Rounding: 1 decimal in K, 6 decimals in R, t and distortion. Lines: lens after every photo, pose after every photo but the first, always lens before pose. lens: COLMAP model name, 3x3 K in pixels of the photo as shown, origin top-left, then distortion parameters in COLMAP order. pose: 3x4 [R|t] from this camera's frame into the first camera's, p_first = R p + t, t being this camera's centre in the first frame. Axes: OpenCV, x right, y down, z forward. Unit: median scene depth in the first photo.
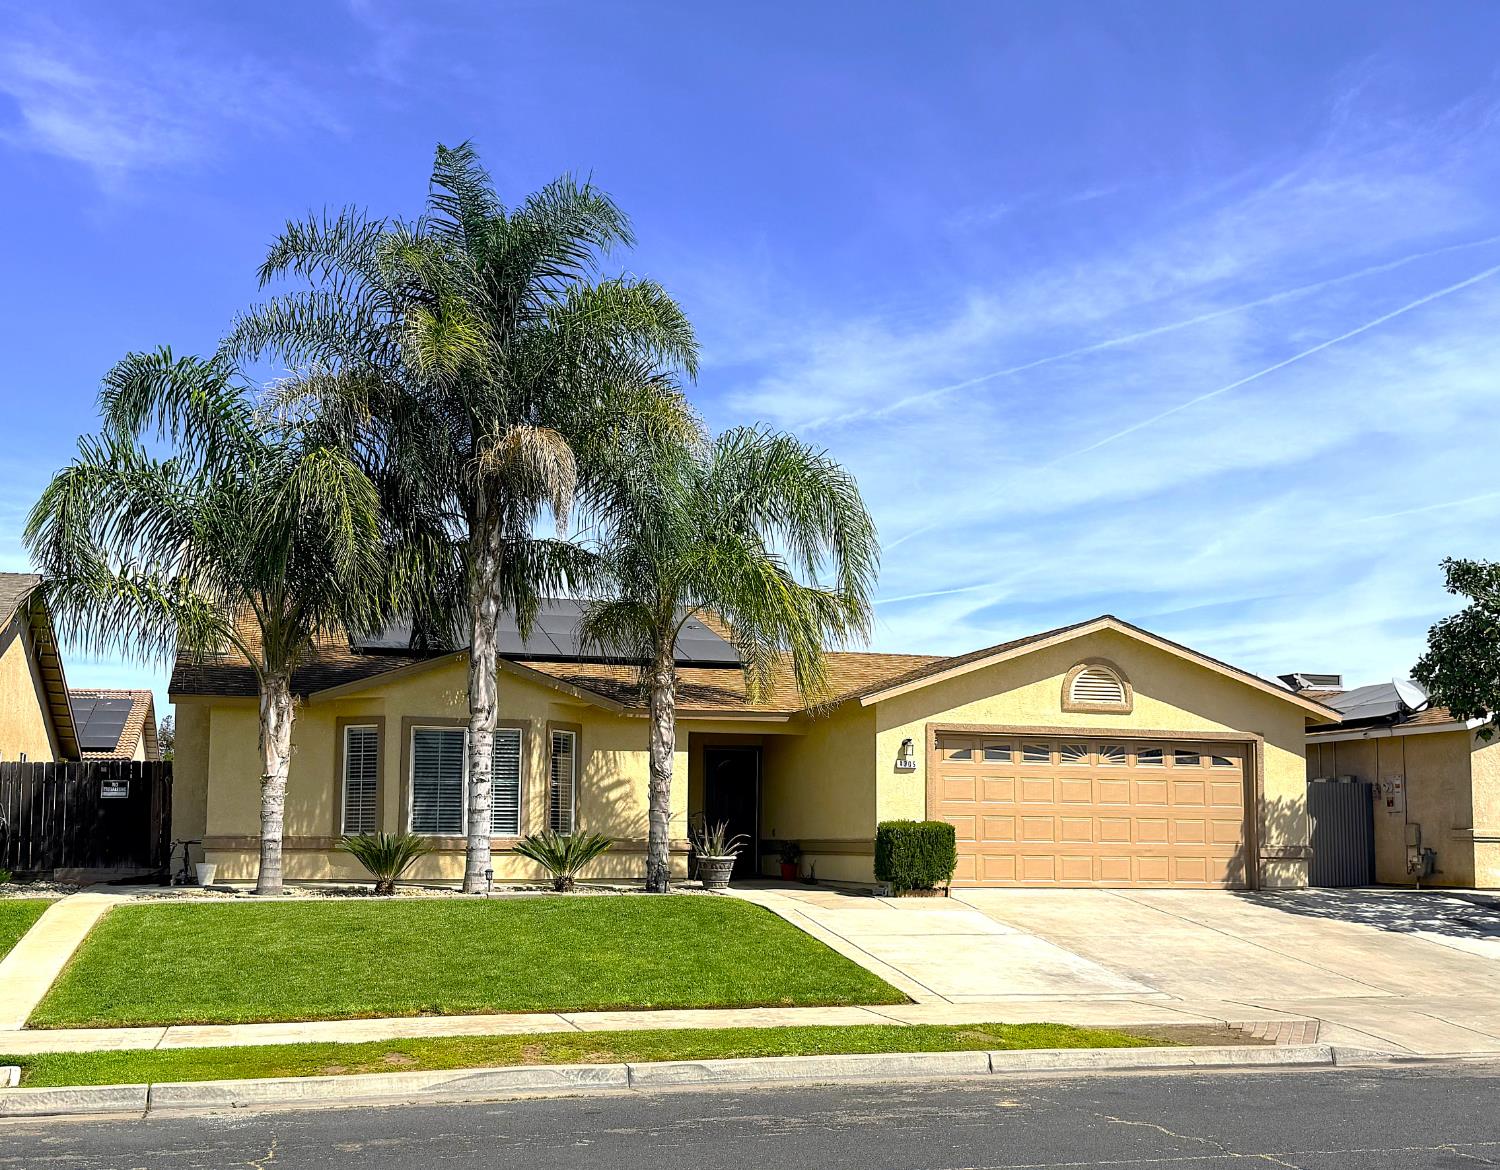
lens RADIAL K [[1683.6, 0, 743.1], [0, 1683.6, 722.8], [0, 0, 1]] dist [0.137134, 0.000000]
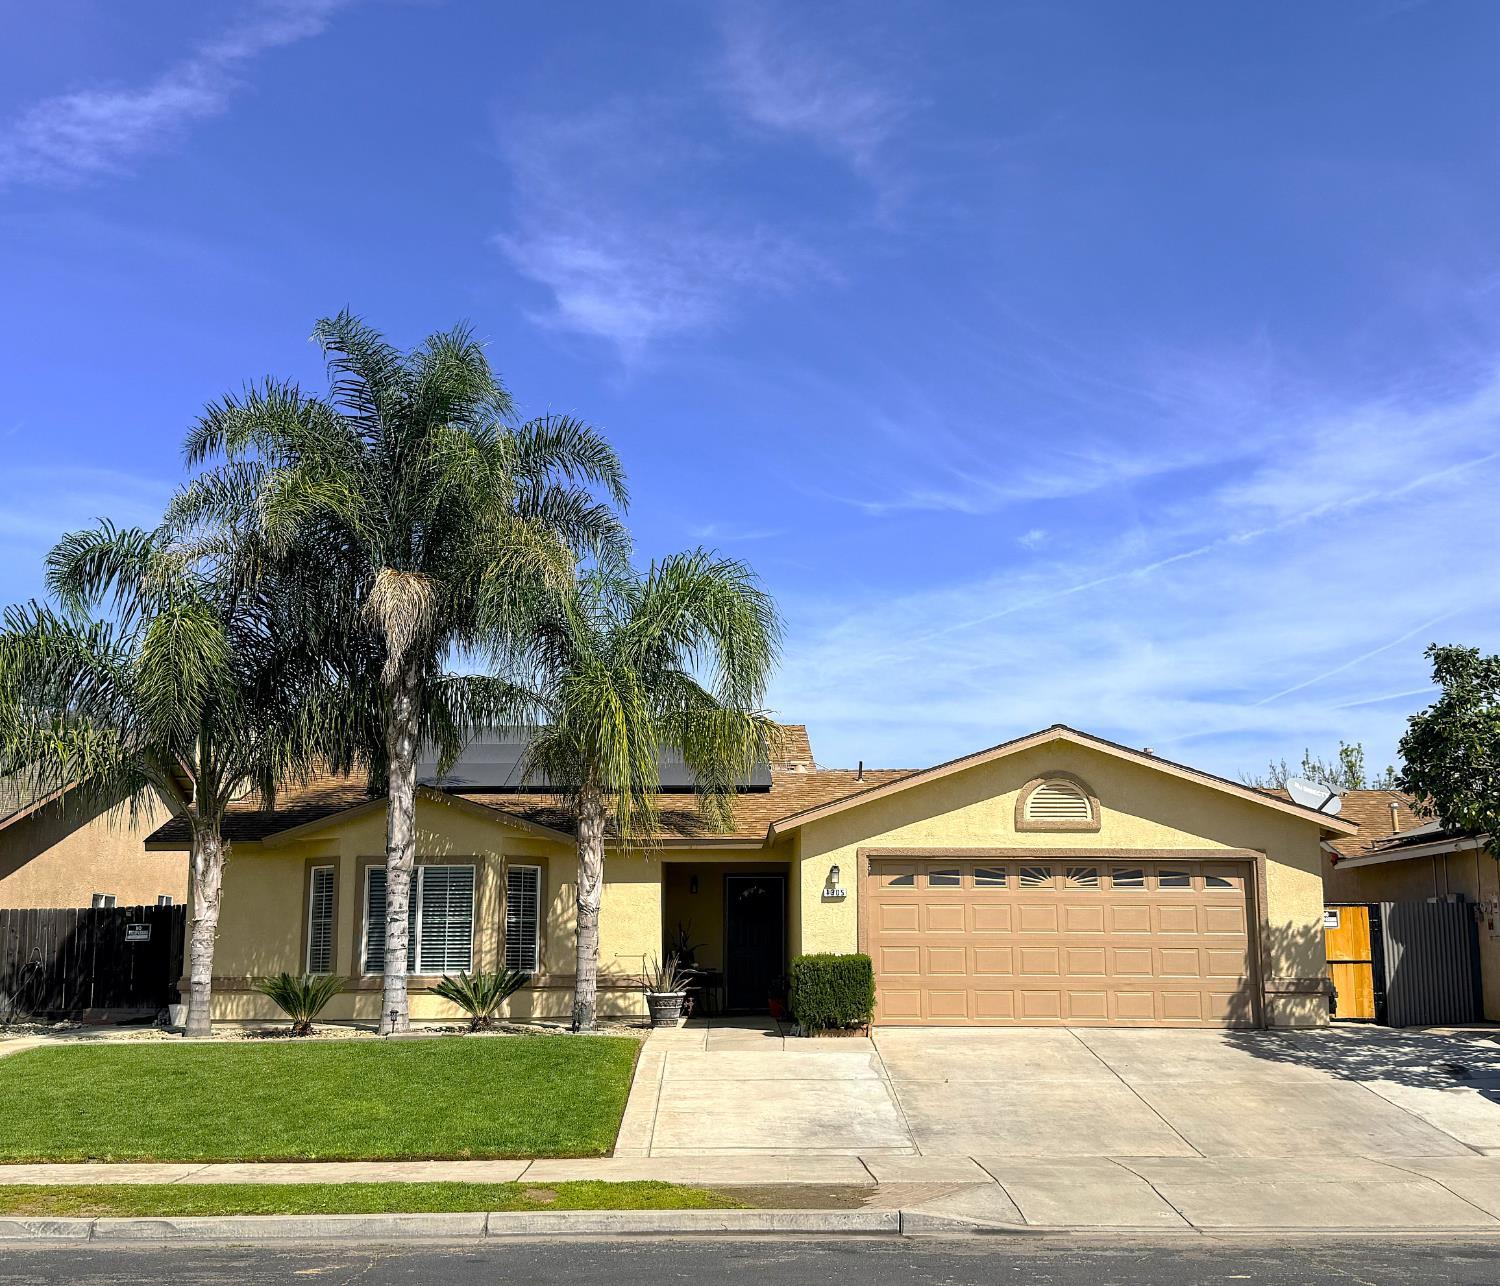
lens RADIAL K [[1739.7, 0, 749.3], [0, 1739.7, 692.5], [0, 0, 1]] dist [0.078406, 0.000000]
pose [[0.958478, -0.052941, -0.280209, 0.318767], [0.028441, 0.995464, -0.090791, 0.000116], [0.283744, 0.079051, 0.955636, 0.051887]]
